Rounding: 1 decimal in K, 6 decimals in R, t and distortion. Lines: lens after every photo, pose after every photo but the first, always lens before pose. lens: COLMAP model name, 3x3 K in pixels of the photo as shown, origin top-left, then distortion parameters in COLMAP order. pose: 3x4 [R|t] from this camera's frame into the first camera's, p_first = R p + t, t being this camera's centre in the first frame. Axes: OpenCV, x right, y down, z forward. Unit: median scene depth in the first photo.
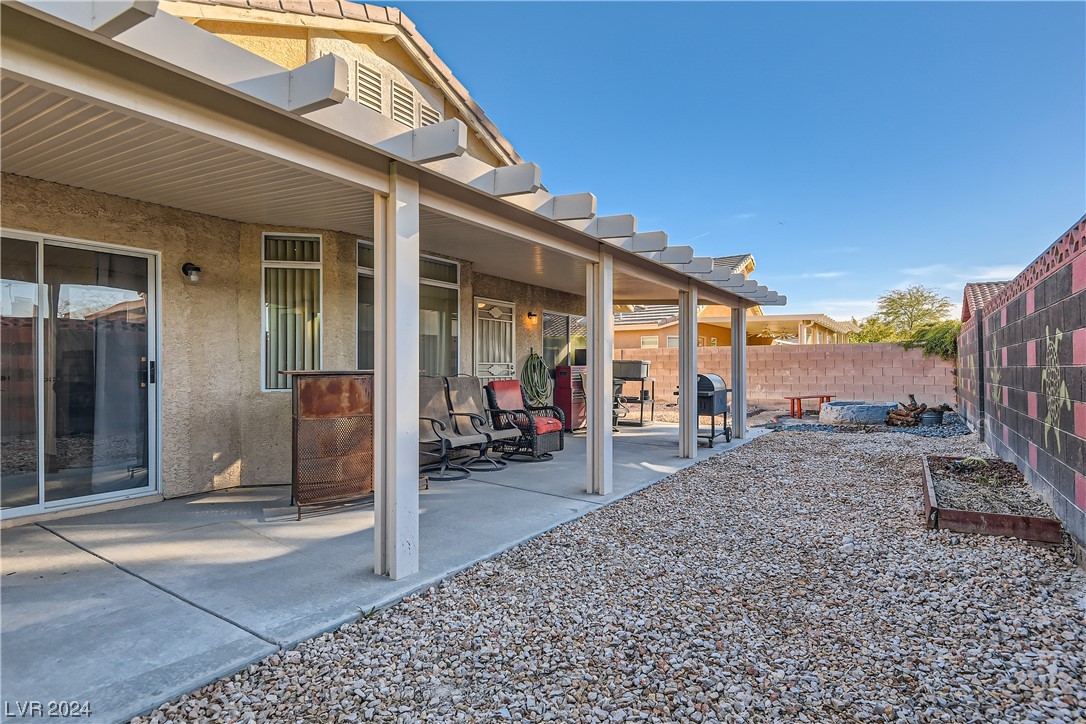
lens RADIAL K [[561.5, 0, 541.1], [0, 561.5, 364.2], [0, 0, 1]] dist [0.002877, 0.000182]
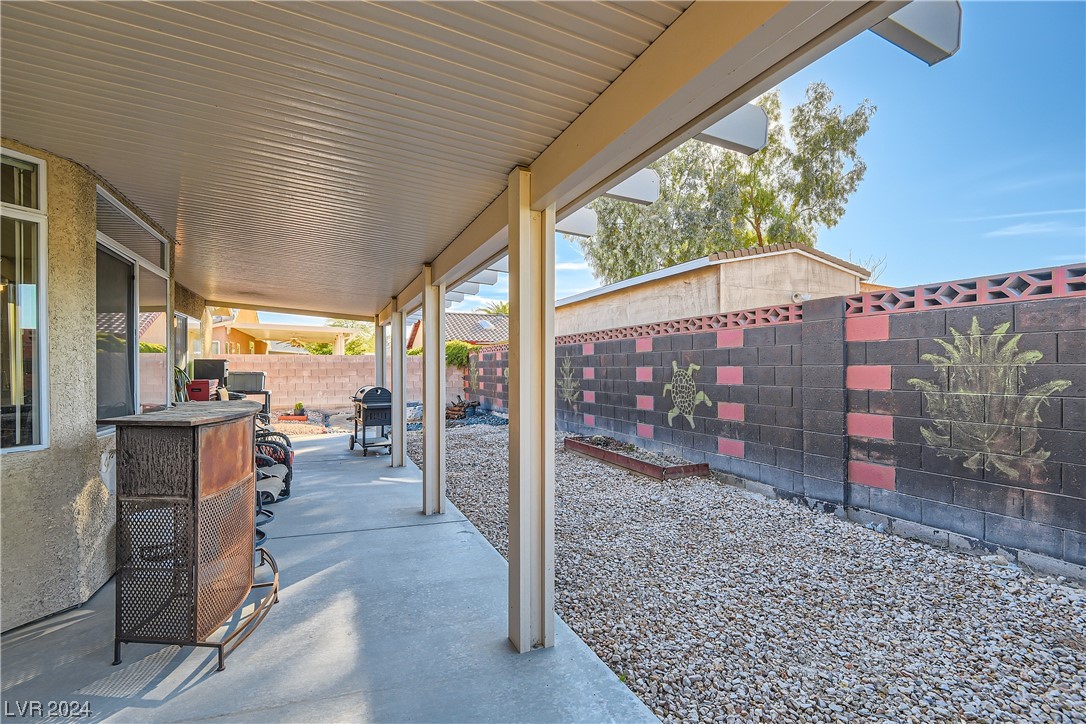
lens RADIAL K [[503.2, 0, 539.5], [0, 503.2, 368.8], [0, 0, 1]] dist [-0.001052, -0.000059]
pose [[0.545925, -0.000698, 0.837834, -0.226817], [-0.004391, 0.999984, 0.003694, -0.014234], [-0.837823, -0.005696, 0.545912, 0.141017]]
